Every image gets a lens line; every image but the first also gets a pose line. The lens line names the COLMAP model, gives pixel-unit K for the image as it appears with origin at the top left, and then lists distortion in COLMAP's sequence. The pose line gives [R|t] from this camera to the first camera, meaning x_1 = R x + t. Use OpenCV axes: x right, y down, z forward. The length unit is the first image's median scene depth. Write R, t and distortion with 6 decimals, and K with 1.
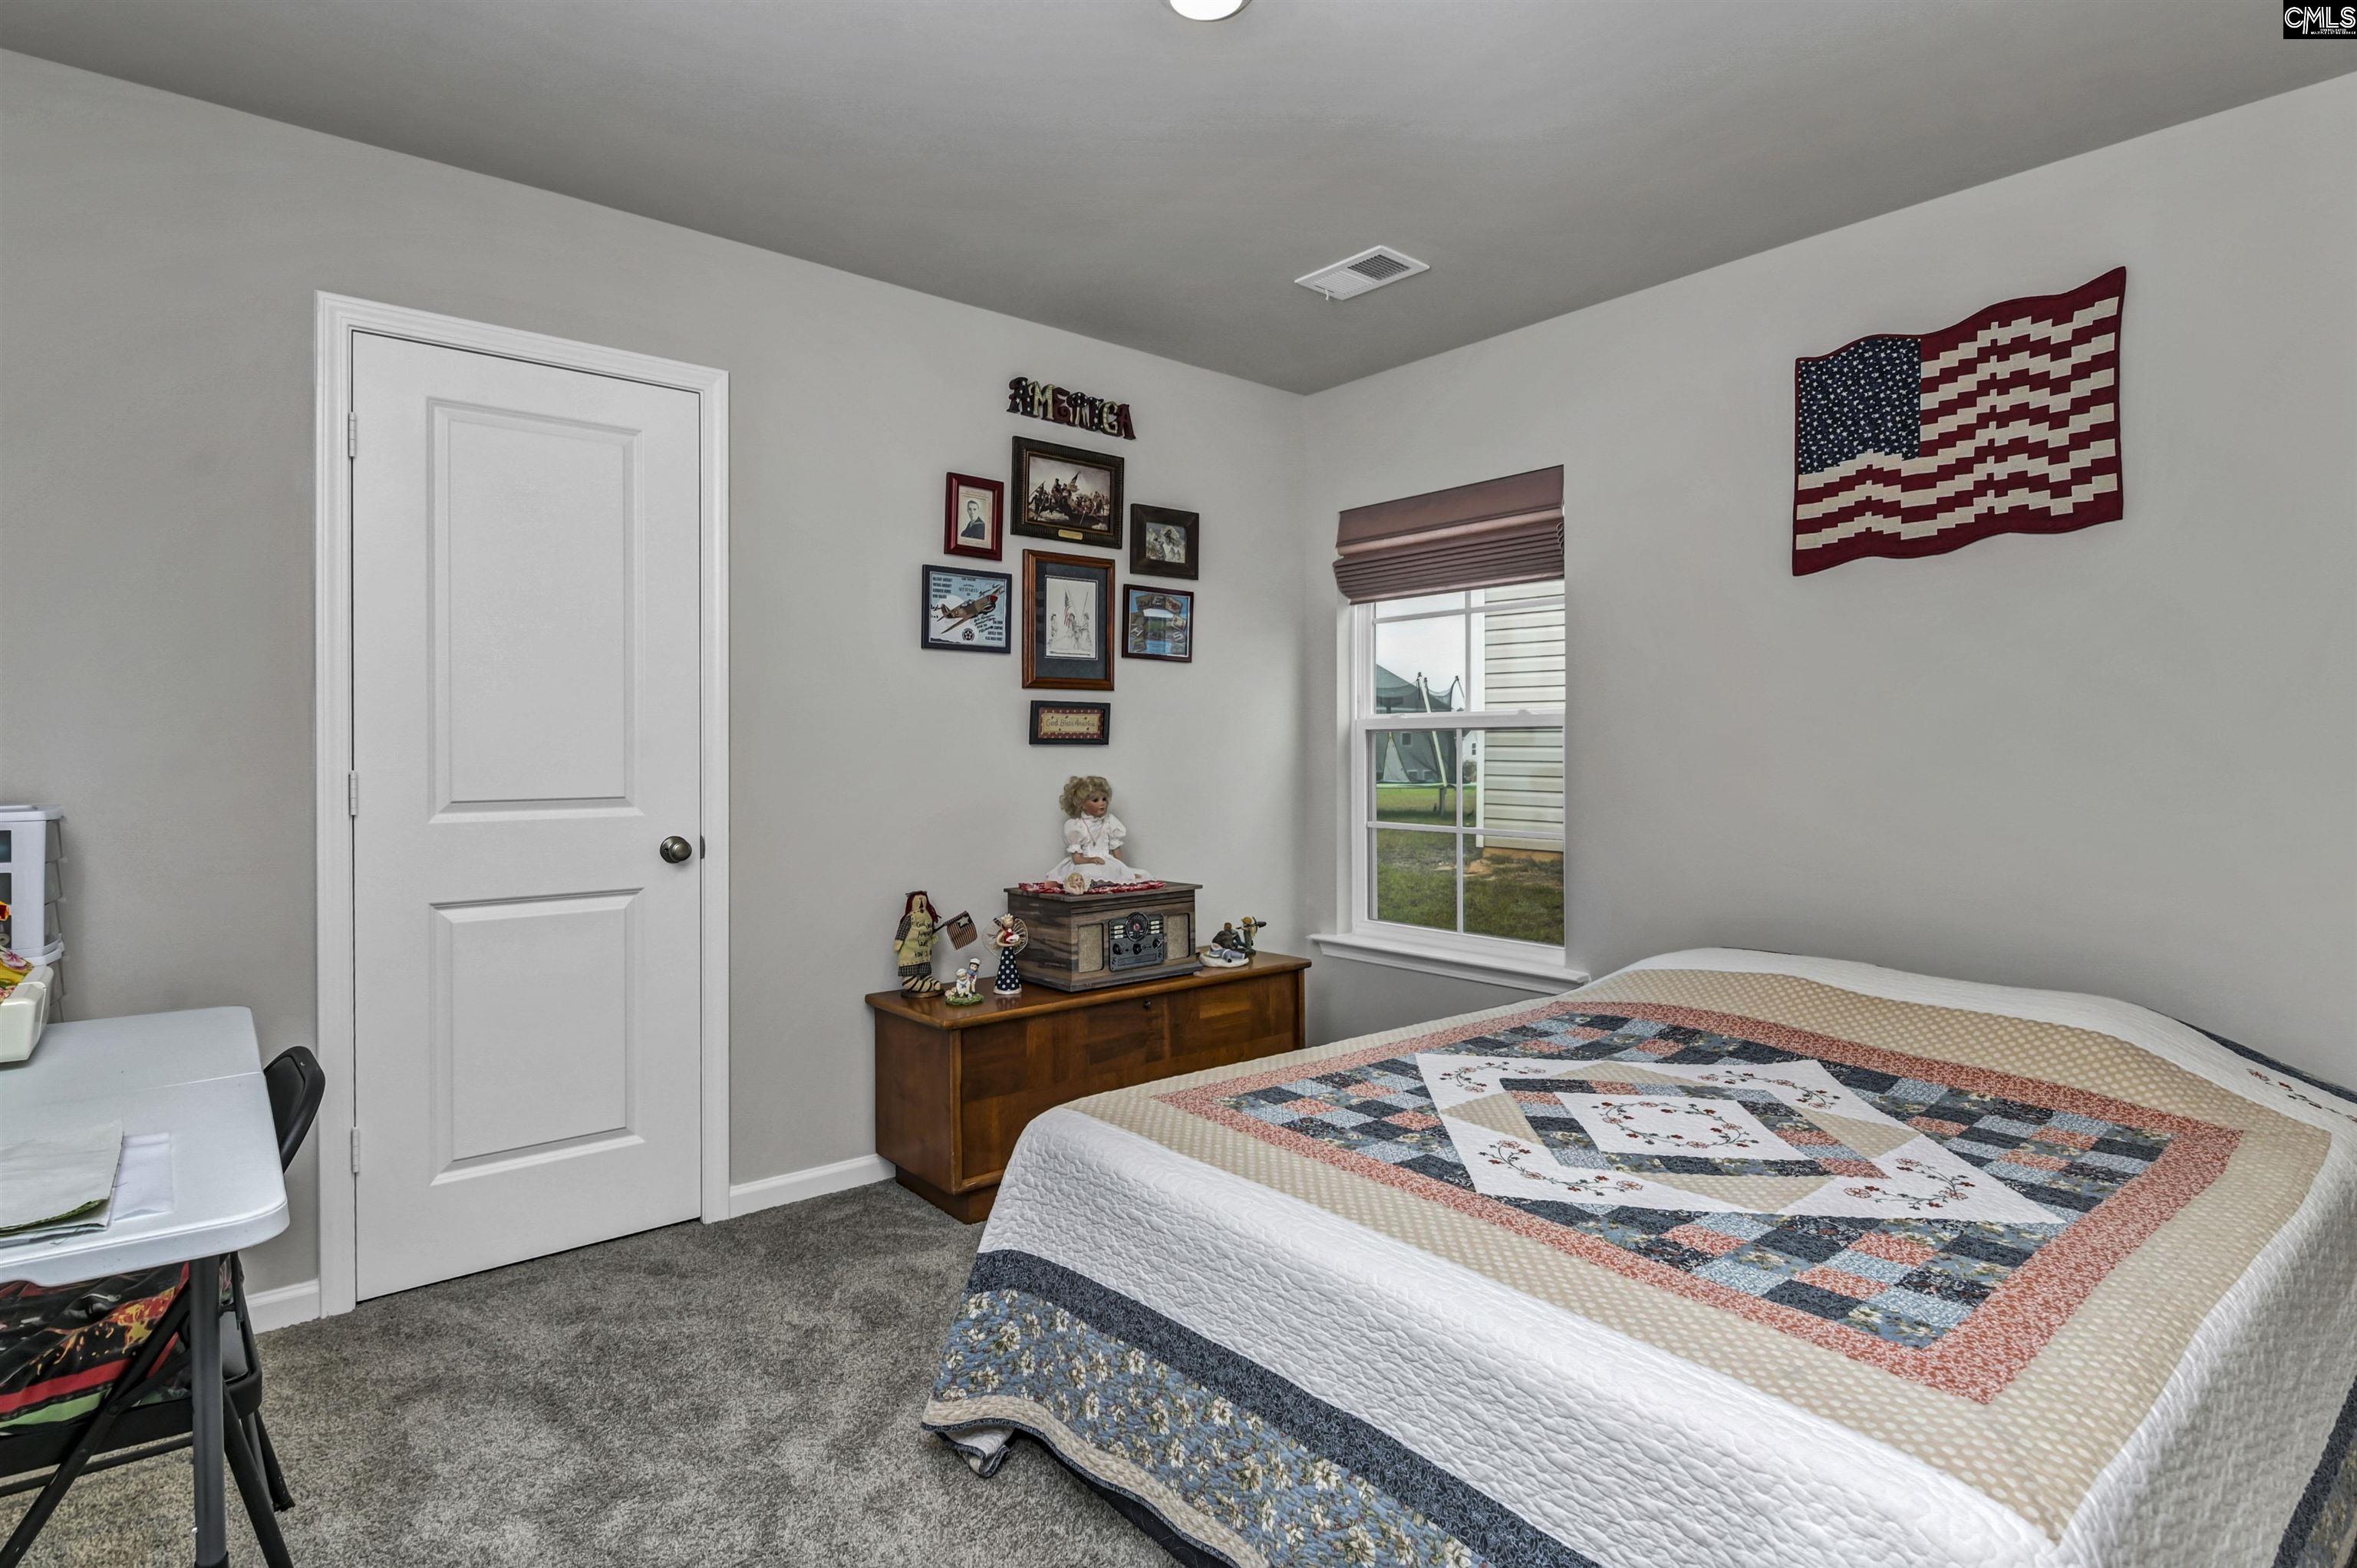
lens RADIAL K [[1209.4, 0, 1124.6], [0, 1209.4, 756.1], [0, 0, 1]] dist [0.005352, -0.008365]
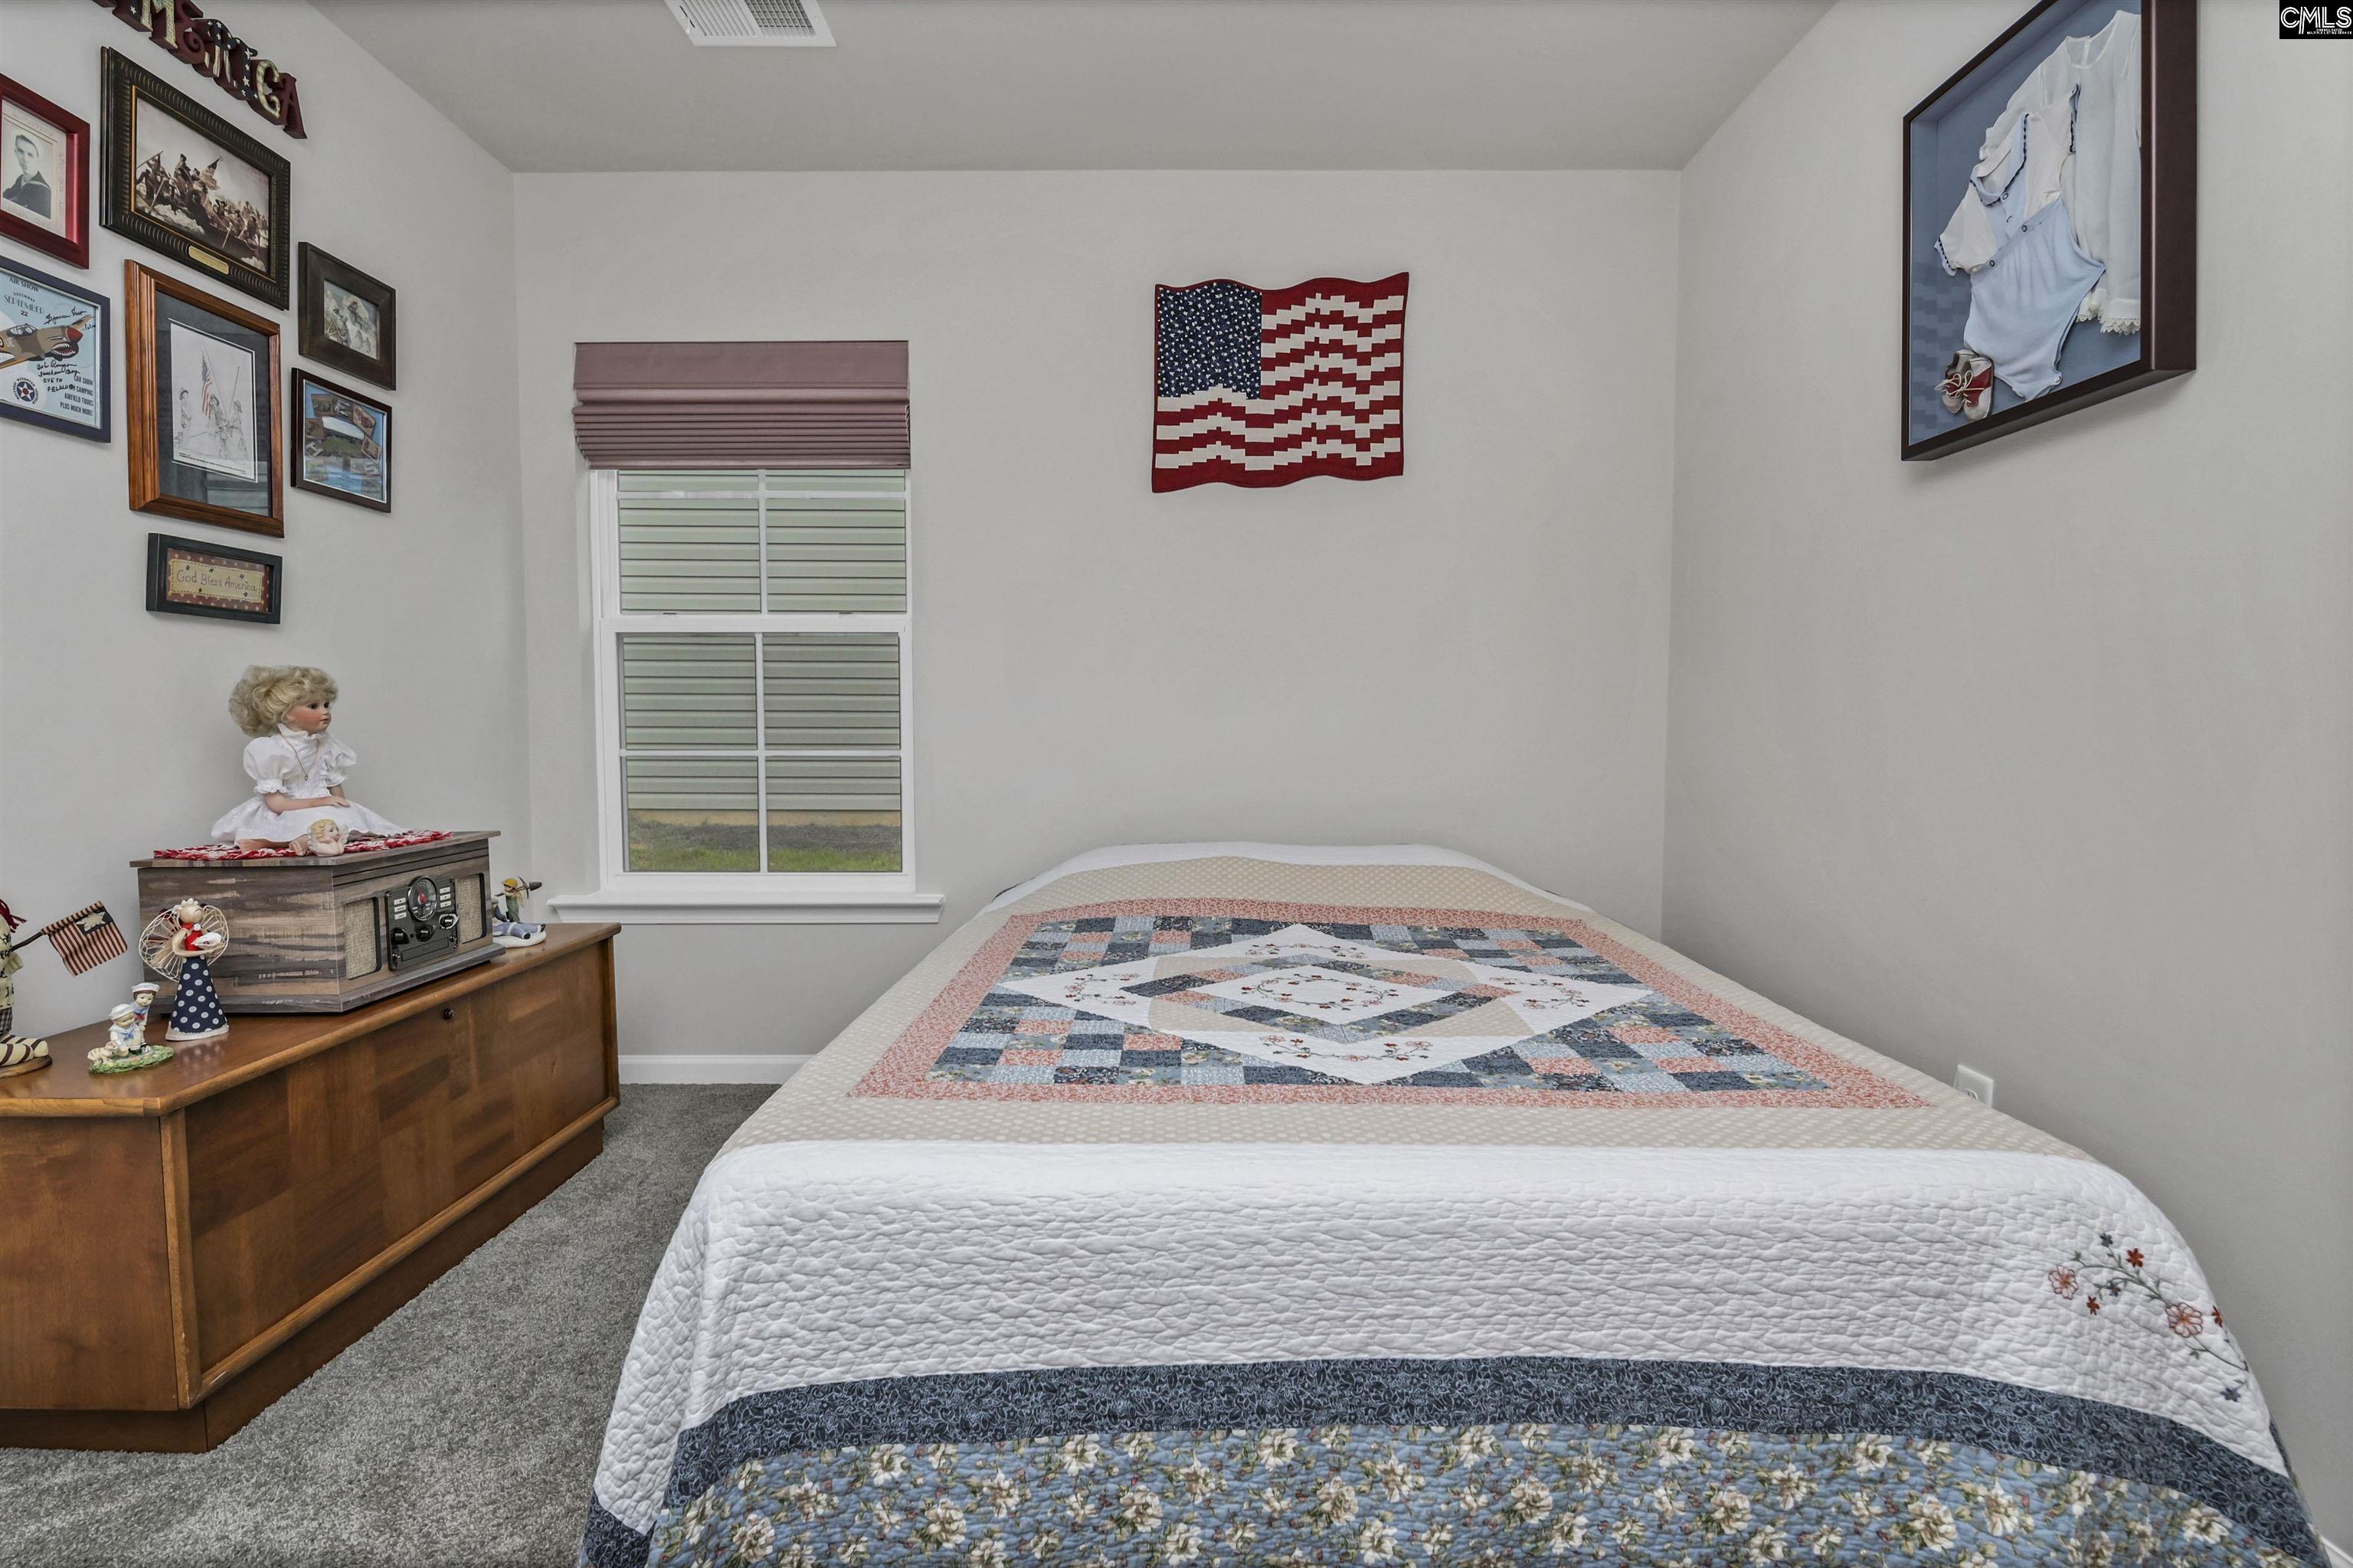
lens RADIAL K [[1207.5, 0, 1181.1], [0, 1207.5, 779.8], [0, 0, 1]] dist [0.005352, -0.008365]
pose [[0.623406, -0.037775, 0.780985, -0.252023], [0.000892, 0.998866, 0.047602, 0.049375], [-0.781898, -0.028979, 0.622732, 0.293570]]
